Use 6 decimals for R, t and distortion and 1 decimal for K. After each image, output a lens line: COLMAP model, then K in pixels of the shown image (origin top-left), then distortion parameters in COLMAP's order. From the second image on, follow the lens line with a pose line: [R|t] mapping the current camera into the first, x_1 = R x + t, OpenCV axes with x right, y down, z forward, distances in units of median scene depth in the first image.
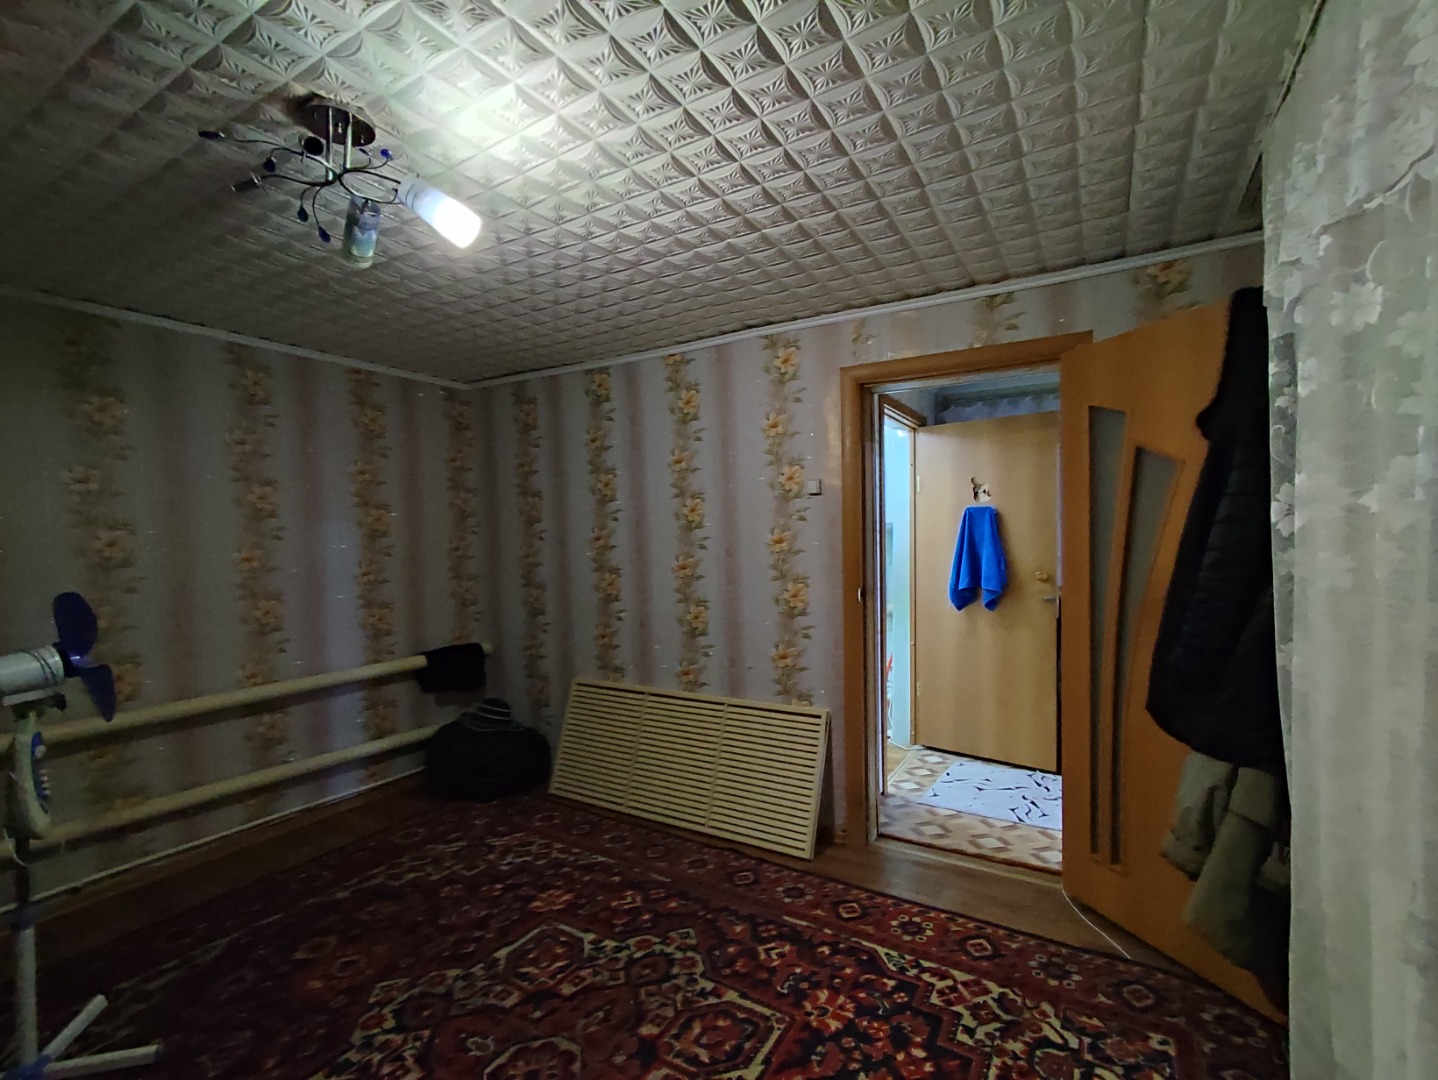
lens RADIAL K [[651.0, 0, 734.3], [0, 651.0, 551.8], [0, 0, 1]] dist [-0.001821, -0.001870]
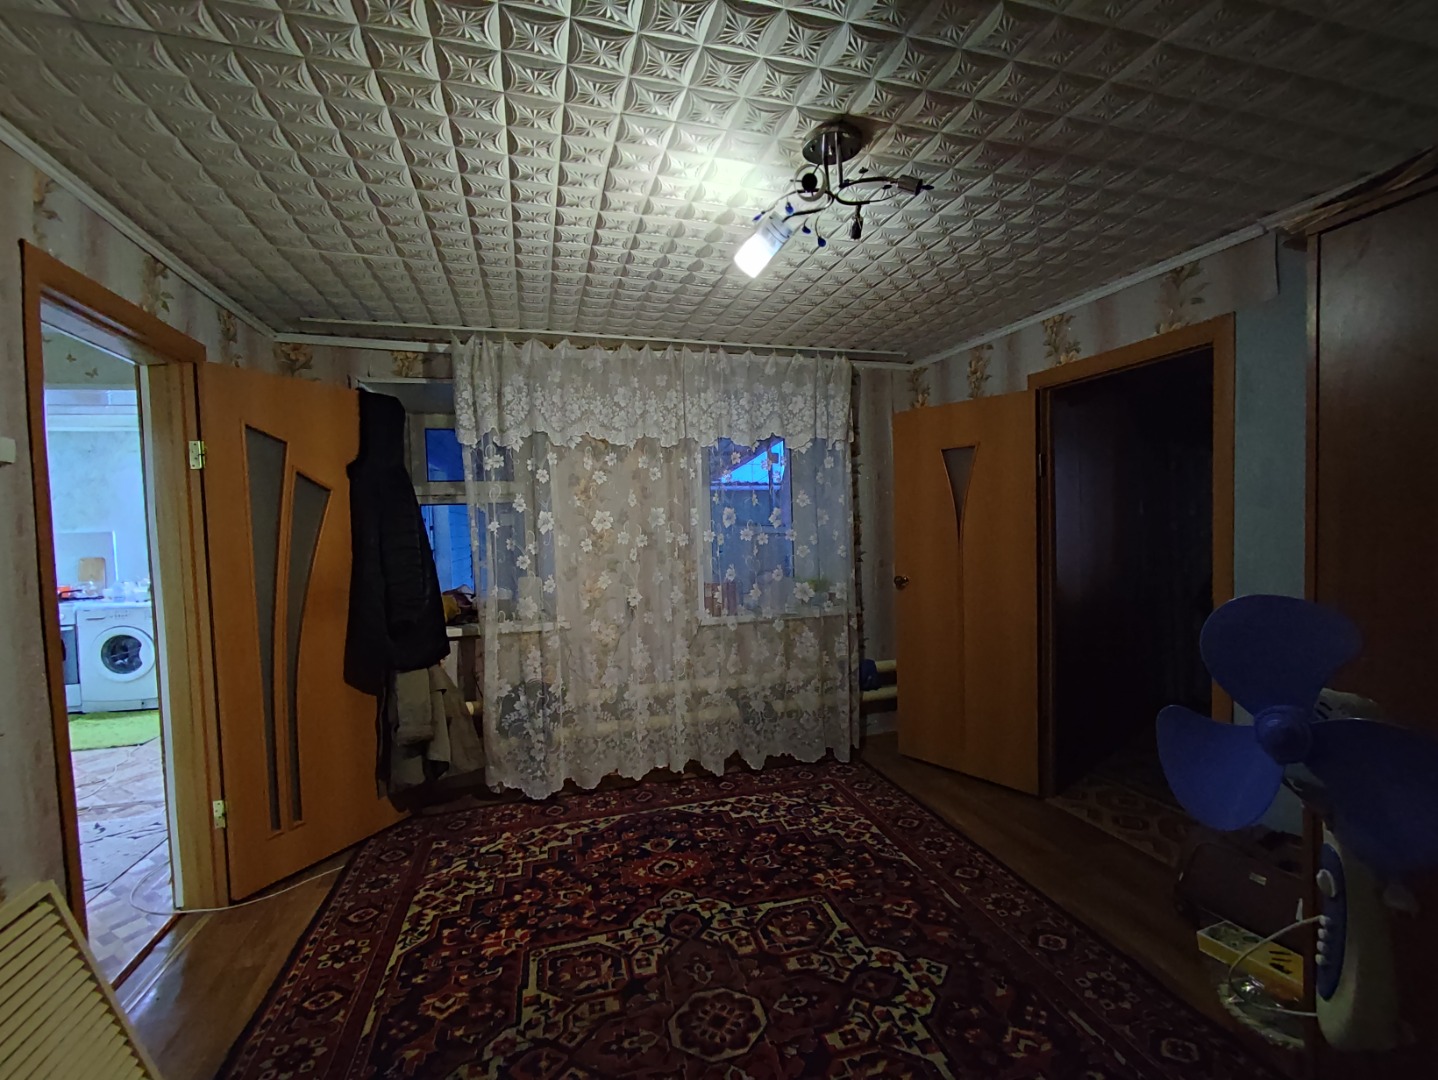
lens RADIAL K [[651.0, 0, 733.0], [0, 651.0, 549.0], [0, 0, 1]] dist [-0.001821, -0.001870]
pose [[-0.724681, 0.011423, 0.688990, -0.715587], [0.054038, 0.997725, 0.040296, -0.015602], [-0.686963, 0.066434, -0.723650, 1.129114]]
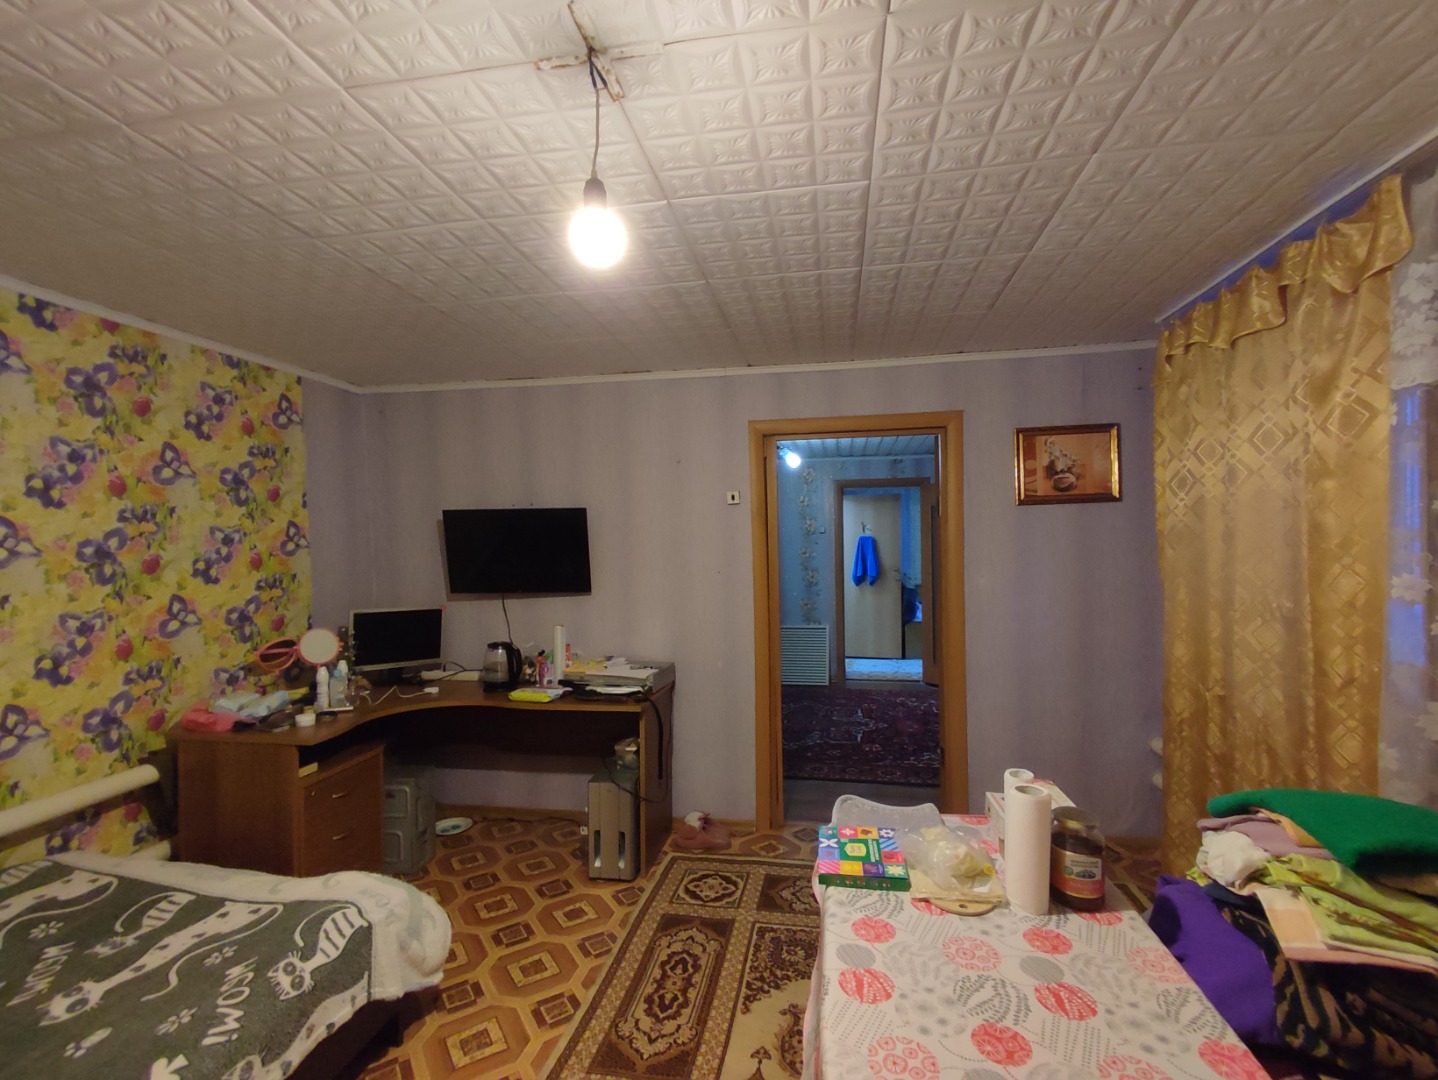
lens RADIAL K [[651.0, 0, 732.8], [0, 651.0, 551.1], [0, 0, 1]] dist [-0.001821, -0.001870]
pose [[0.940946, -0.002599, 0.338548, -1.116596], [0.008173, 0.999854, -0.015039, 0.010375], [-0.338459, 0.016918, 0.940829, -1.247515]]
